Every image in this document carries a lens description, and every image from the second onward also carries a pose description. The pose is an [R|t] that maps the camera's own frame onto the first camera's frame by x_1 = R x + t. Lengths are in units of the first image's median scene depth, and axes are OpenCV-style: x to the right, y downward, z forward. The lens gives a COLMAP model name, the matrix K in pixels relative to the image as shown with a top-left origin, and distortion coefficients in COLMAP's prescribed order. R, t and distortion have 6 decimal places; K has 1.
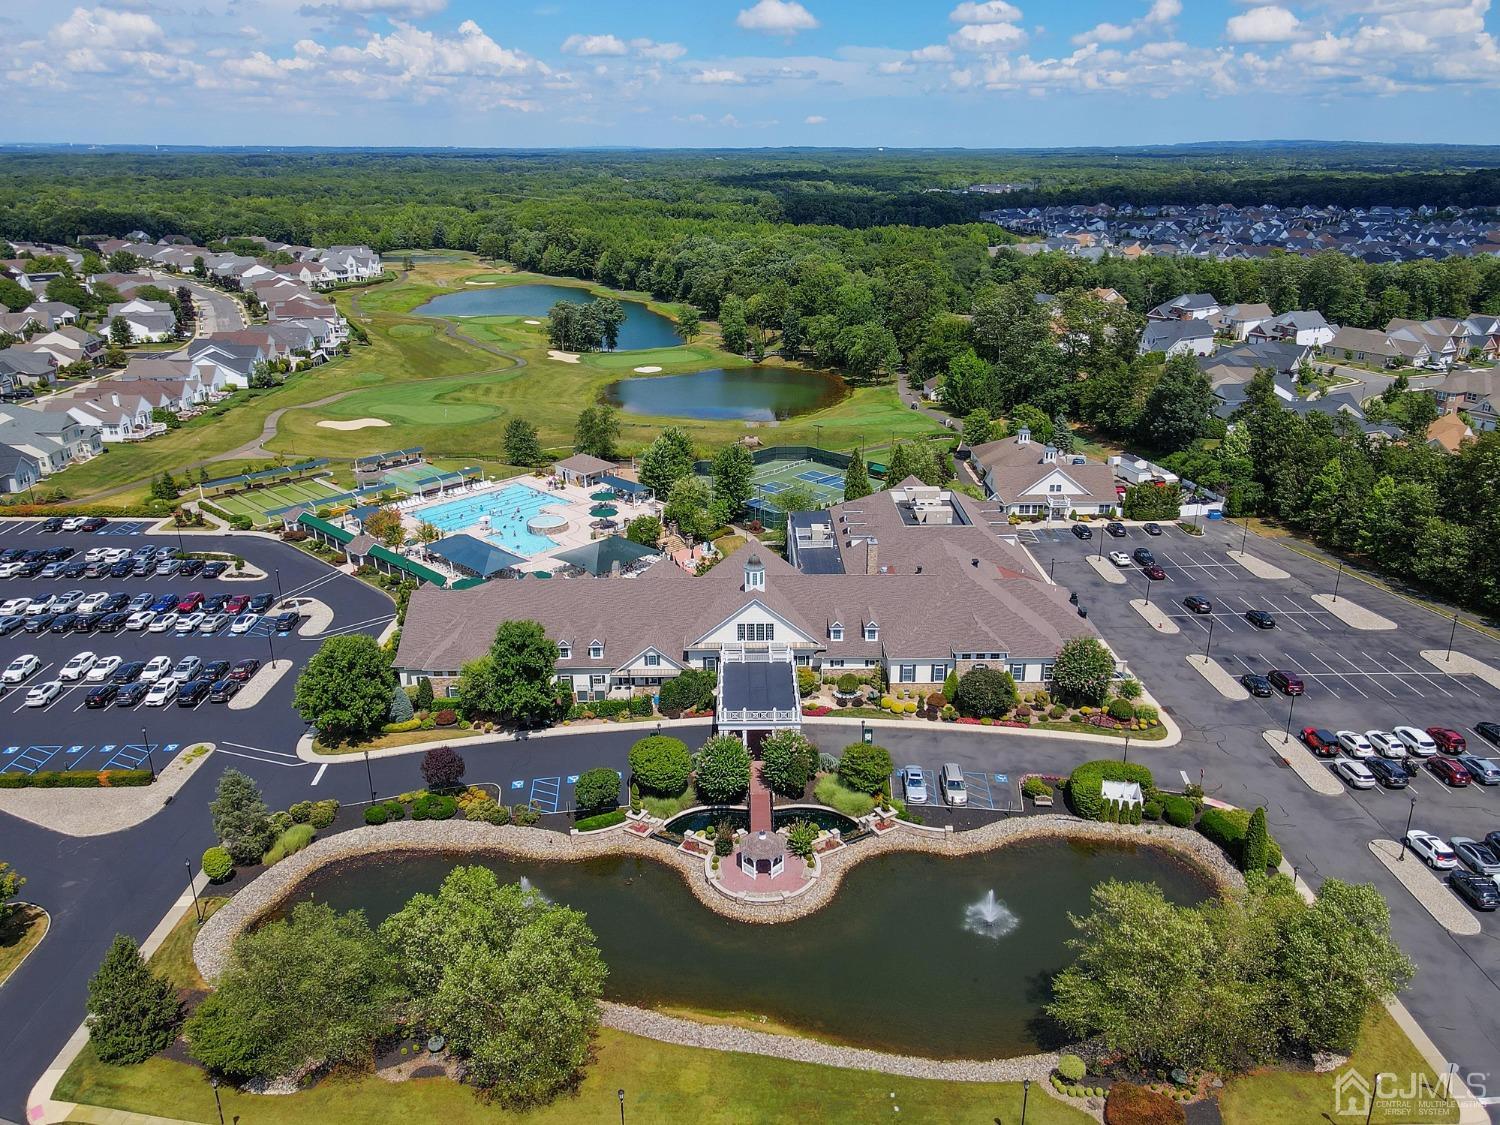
lens RADIAL K [[1191.6, 0, 778.1], [0, 1191.6, 563.0], [0, 0, 1]] dist [-0.042636, 0.111211]
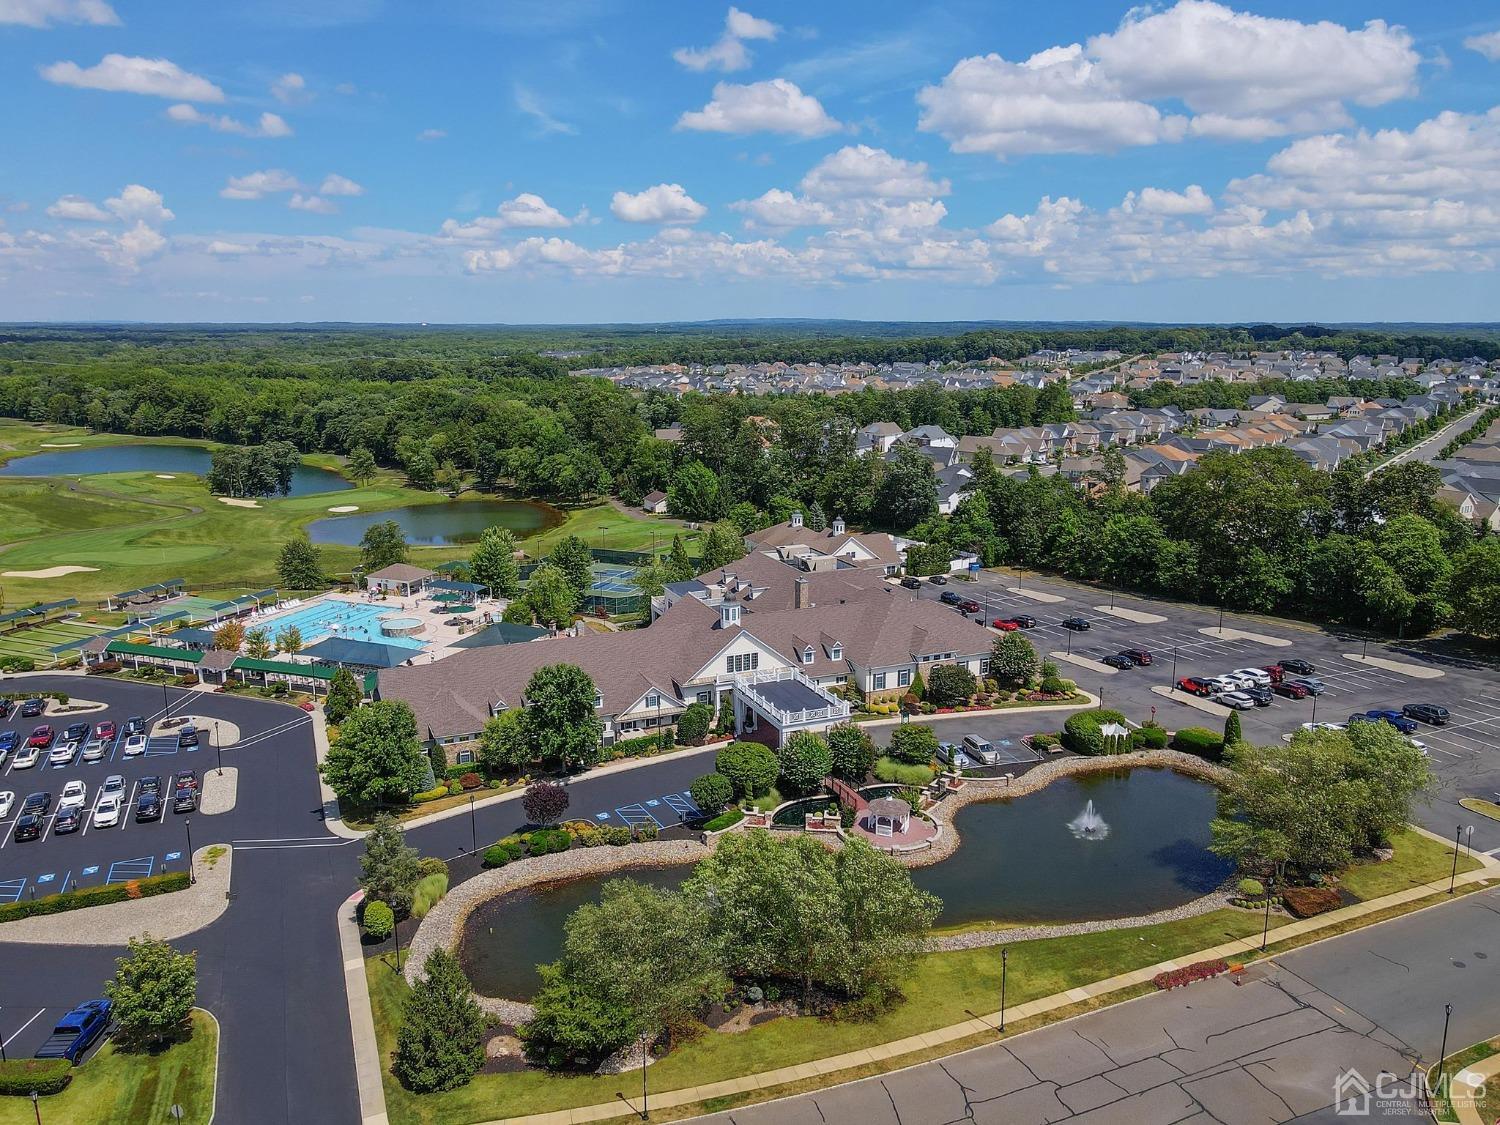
lens RADIAL K [[1163.9, 0, 821.8], [0, 1163.9, 522.0], [0, 0, 1]] dist [-0.015871, 0.072969]
pose [[0.916630, -0.069731, 0.393608, -0.251703], [0.134140, 0.981229, -0.138551, 0.061981], [-0.376559, 0.179798, 0.908777, -0.008261]]
